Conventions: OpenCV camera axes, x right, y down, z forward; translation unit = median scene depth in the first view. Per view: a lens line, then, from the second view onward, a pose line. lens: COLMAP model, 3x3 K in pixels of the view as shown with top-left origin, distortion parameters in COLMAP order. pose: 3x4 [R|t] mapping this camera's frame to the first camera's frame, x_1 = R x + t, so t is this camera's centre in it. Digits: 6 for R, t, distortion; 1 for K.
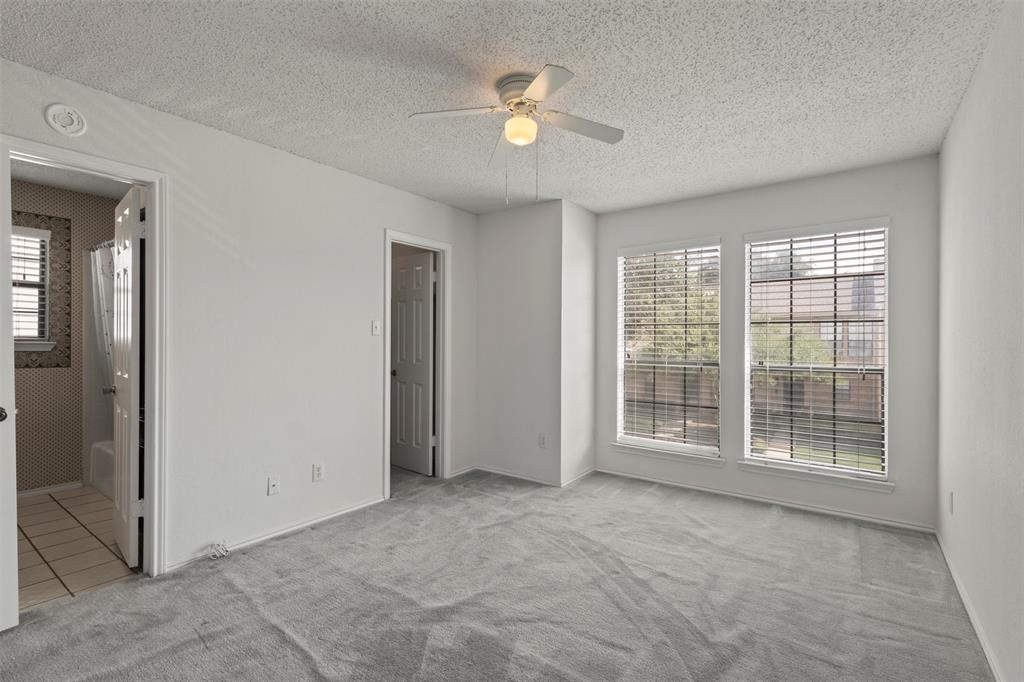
lens RADIAL K [[477.3, 0, 510.3], [0, 477.3, 340.2], [0, 0, 1]] dist [0.000194, -0.000860]
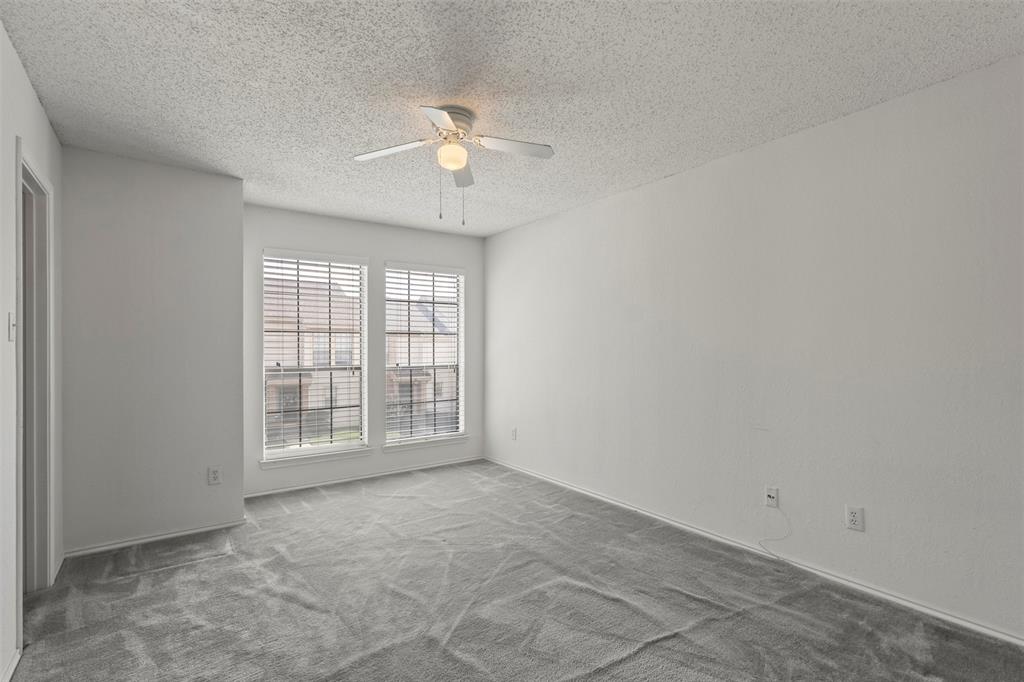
lens RADIAL K [[477.3, 0, 508.3], [0, 477.3, 342.2], [0, 0, 1]] dist [0.000194, -0.000860]
pose [[0.291334, 0.007706, 0.956590, -0.602565], [0.007226, 0.999921, -0.010255, 0.003123], [-0.956594, 0.009900, 0.291255, 0.336656]]
